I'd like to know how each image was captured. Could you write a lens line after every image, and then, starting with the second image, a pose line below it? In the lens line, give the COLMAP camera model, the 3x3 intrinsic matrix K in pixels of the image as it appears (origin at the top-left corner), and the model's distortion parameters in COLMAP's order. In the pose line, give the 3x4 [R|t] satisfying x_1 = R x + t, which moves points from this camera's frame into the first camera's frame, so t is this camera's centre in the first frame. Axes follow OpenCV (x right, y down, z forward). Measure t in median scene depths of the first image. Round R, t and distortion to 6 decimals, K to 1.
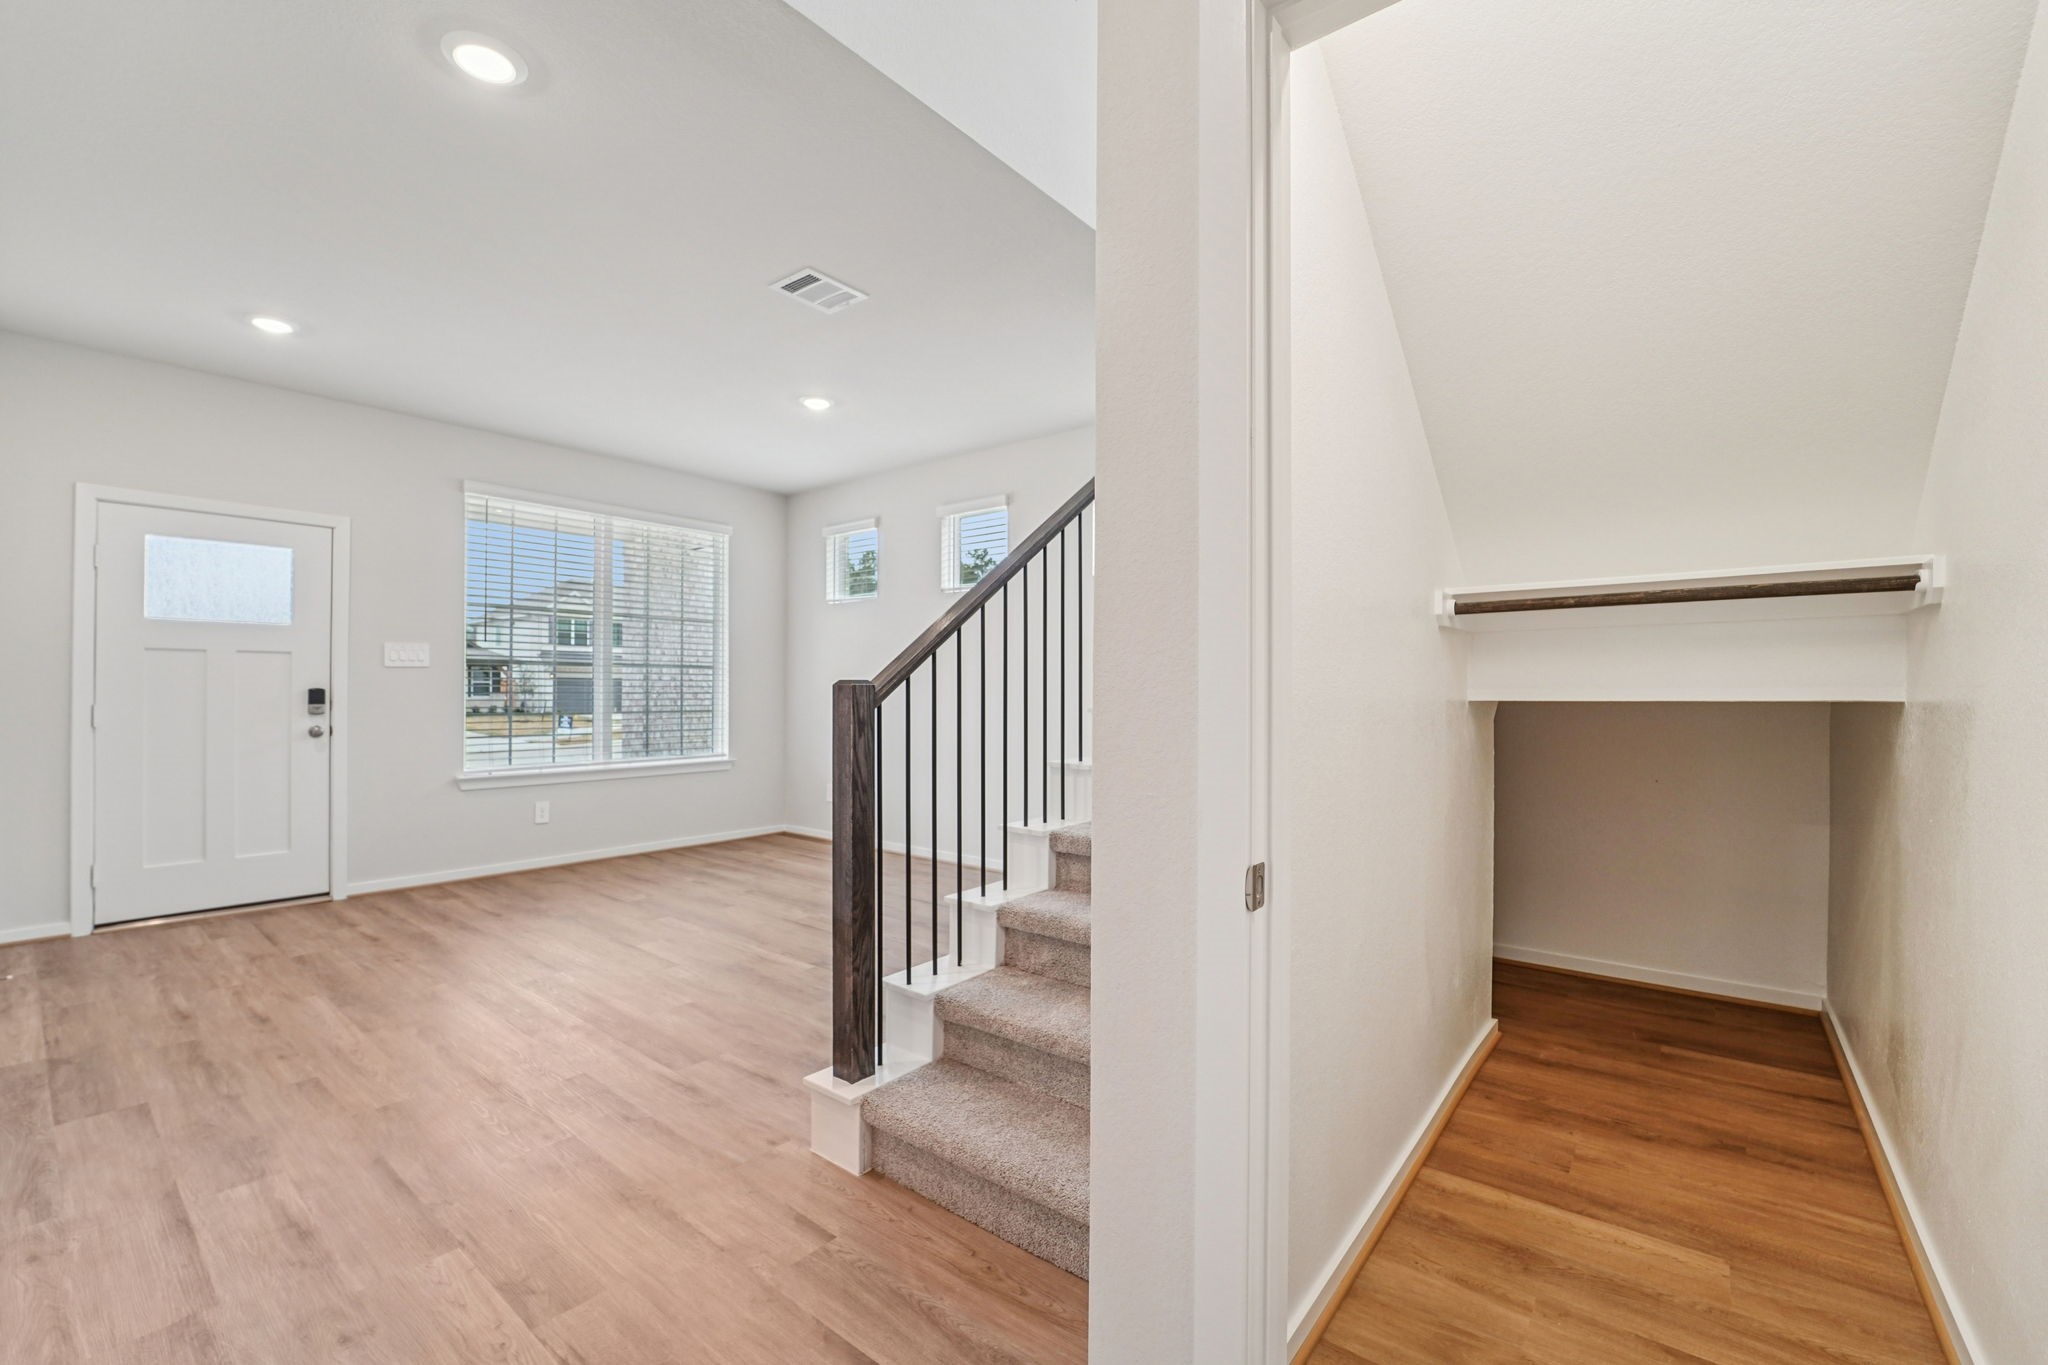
lens RADIAL K [[847.8, 0, 1028.6], [0, 847.8, 680.3], [0, 0, 1]] dist [-0.034479, 0.004984]
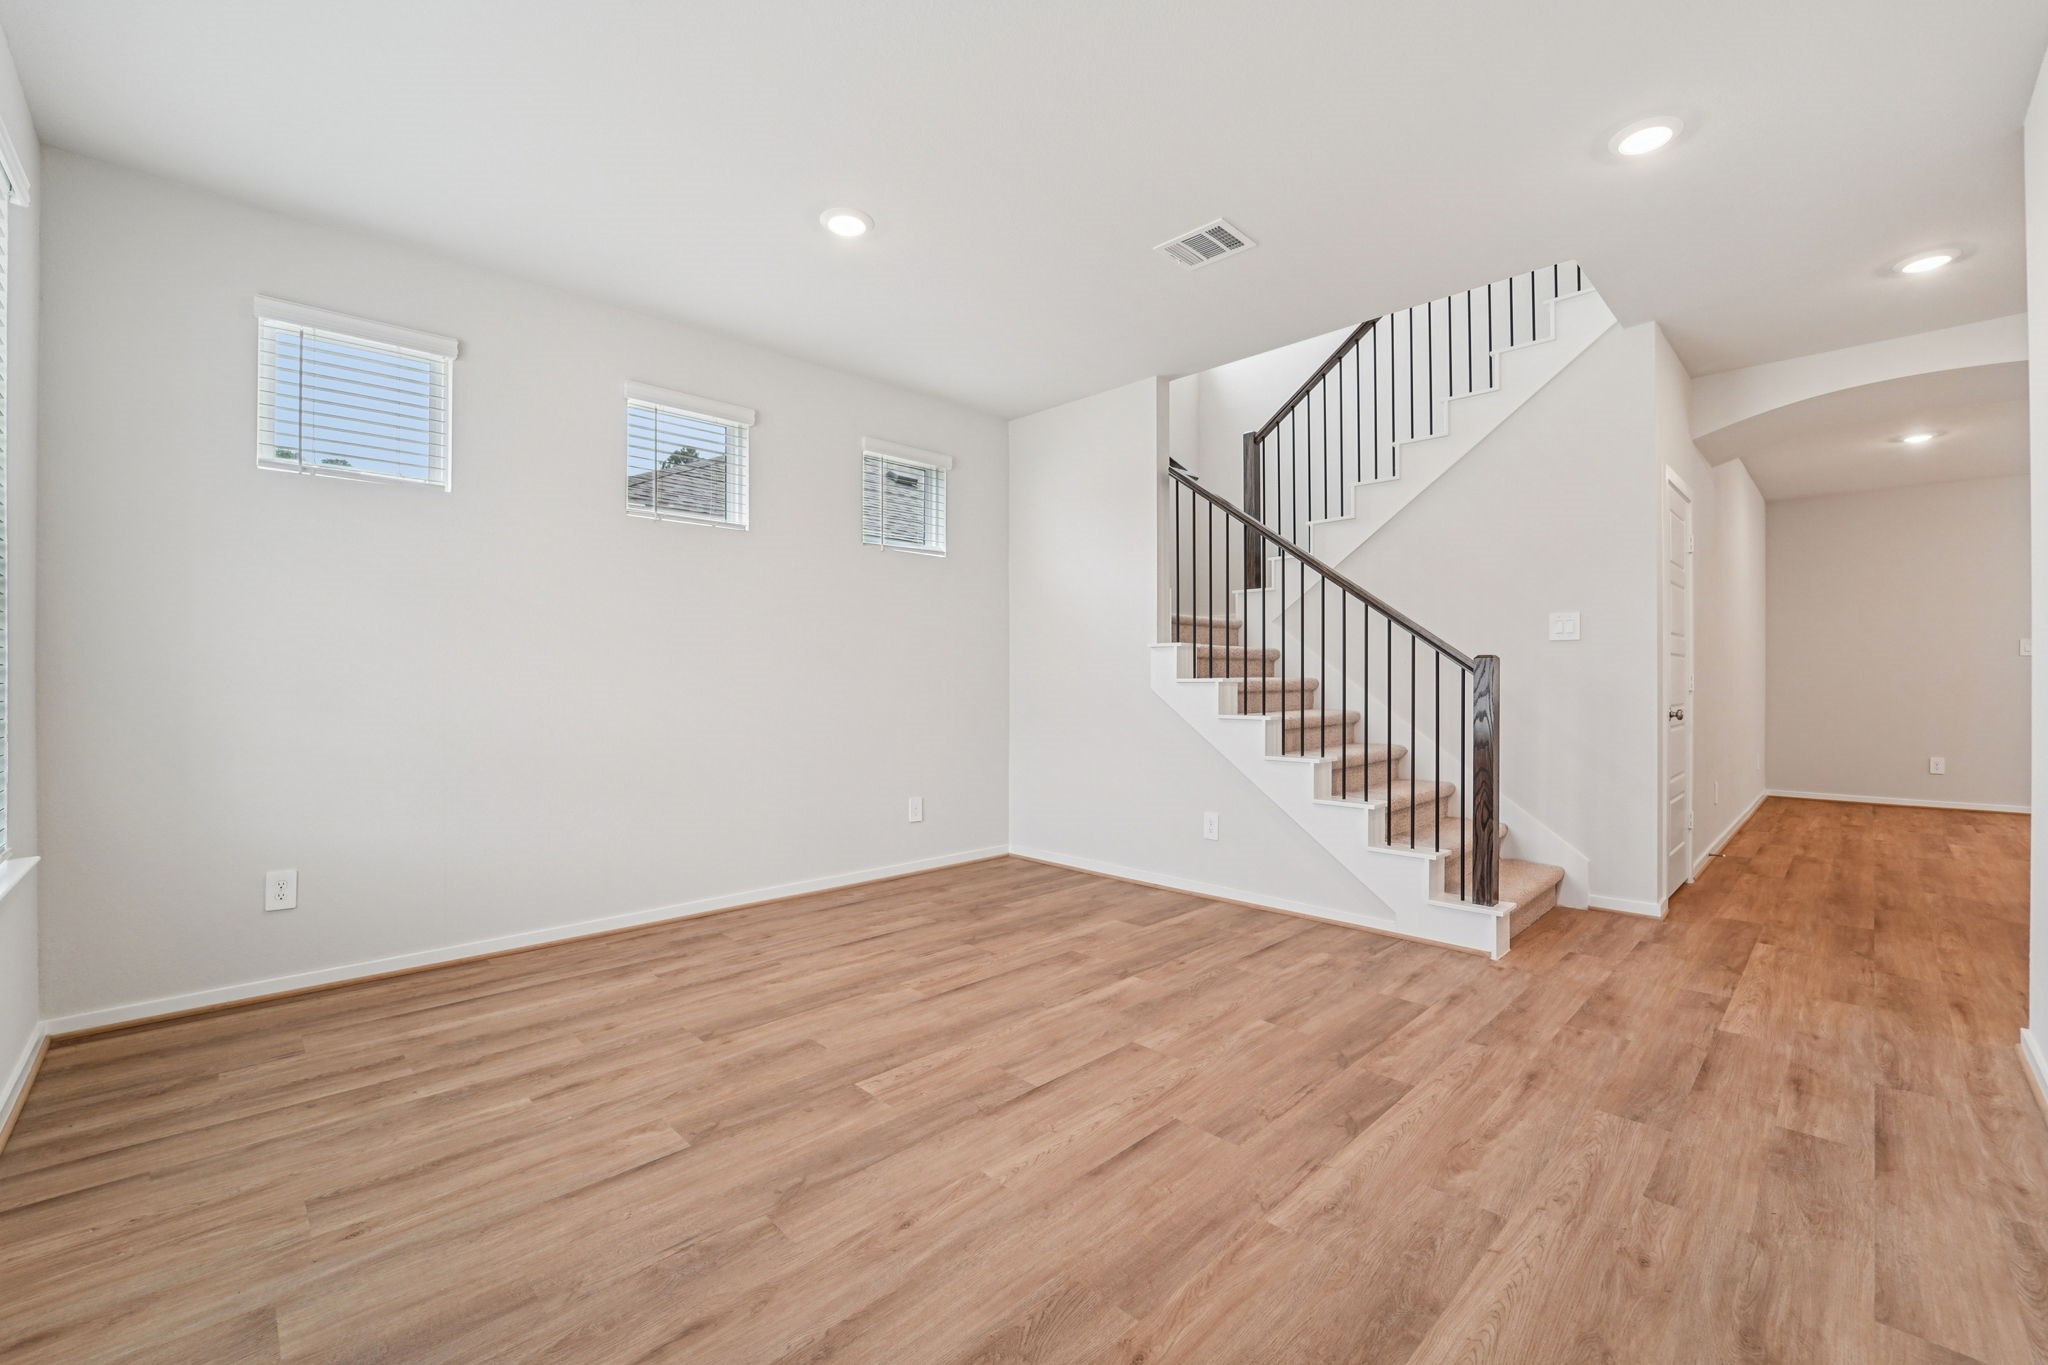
lens RADIAL K [[847.8, 0, 1028.6], [0, 847.8, 680.3], [0, 0, 1]] dist [-0.034479, 0.004984]
pose [[0.126318, -0.003380, 0.991984, -1.231896], [-0.006842, 0.999967, 0.004279, 0.033000], [-0.991966, -0.007327, 0.126290, 1.087801]]
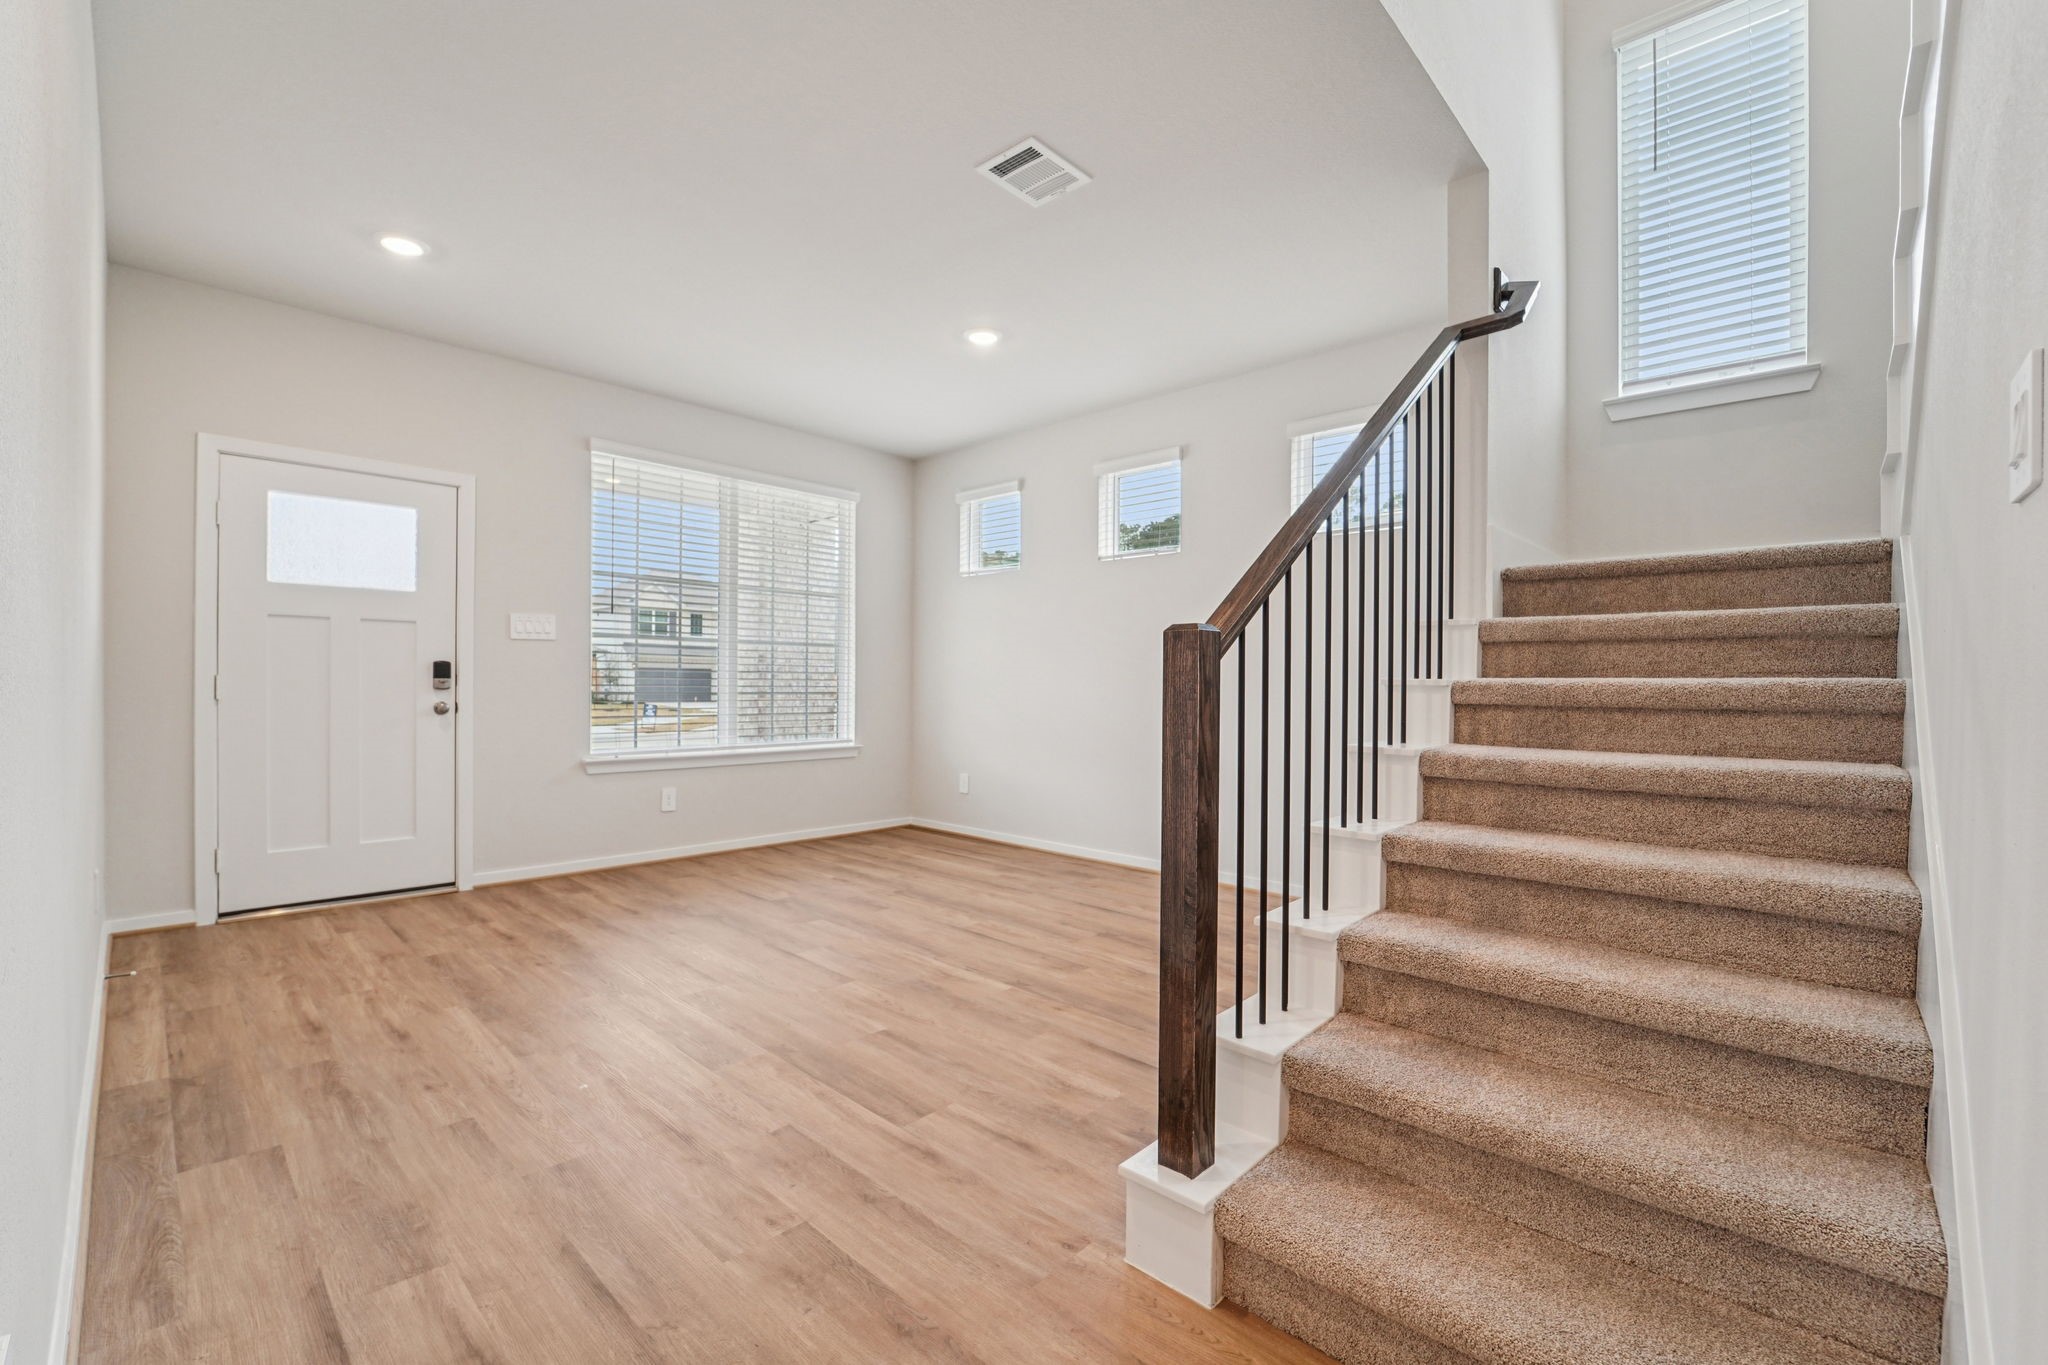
lens RADIAL K [[853.8, 0, 1014.1], [0, 853.8, 684.5], [0, 0, 1]] dist [-0.023875, 0.000521]
pose [[0.995911, 0.006325, -0.090122, -0.192471], [-0.005231, 0.999910, 0.012372, 0.028097], [0.090192, -0.011850, 0.995854, 0.166696]]
